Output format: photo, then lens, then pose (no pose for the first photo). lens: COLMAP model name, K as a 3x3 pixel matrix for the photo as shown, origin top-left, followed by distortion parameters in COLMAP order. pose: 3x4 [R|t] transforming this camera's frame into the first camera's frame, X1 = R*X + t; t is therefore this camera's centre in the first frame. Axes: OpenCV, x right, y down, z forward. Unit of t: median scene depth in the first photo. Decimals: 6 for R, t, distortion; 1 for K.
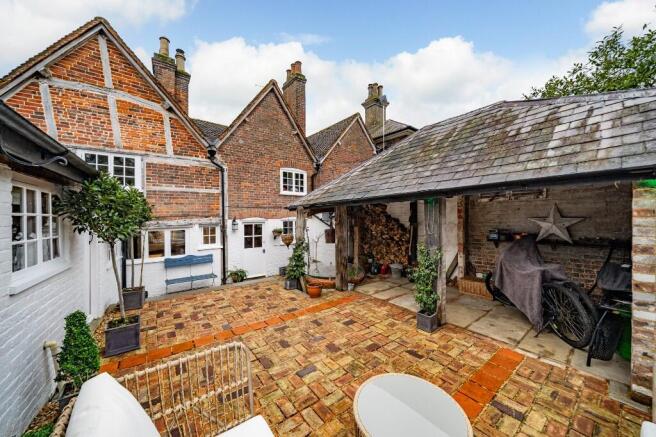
lens RADIAL K [[229.9, 0, 327.4], [0, 229.9, 217.0], [0, 0, 1]] dist [-0.011305, 0.000050]
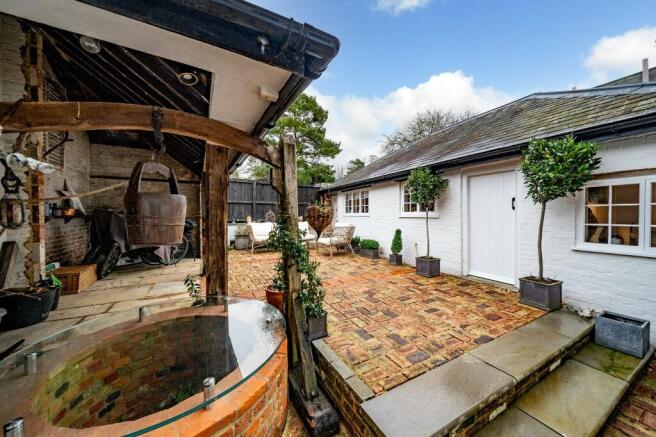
lens RADIAL K [[229.9, 0, 330.4], [0, 229.9, 215.9], [0, 0, 1]] dist [-0.011305, 0.000050]
pose [[-0.991778, 0.000390, 0.127972, -0.314268], [0.002588, 0.999852, 0.017005, 0.109482], [-0.127947, 0.017196, -0.991632, 1.820289]]
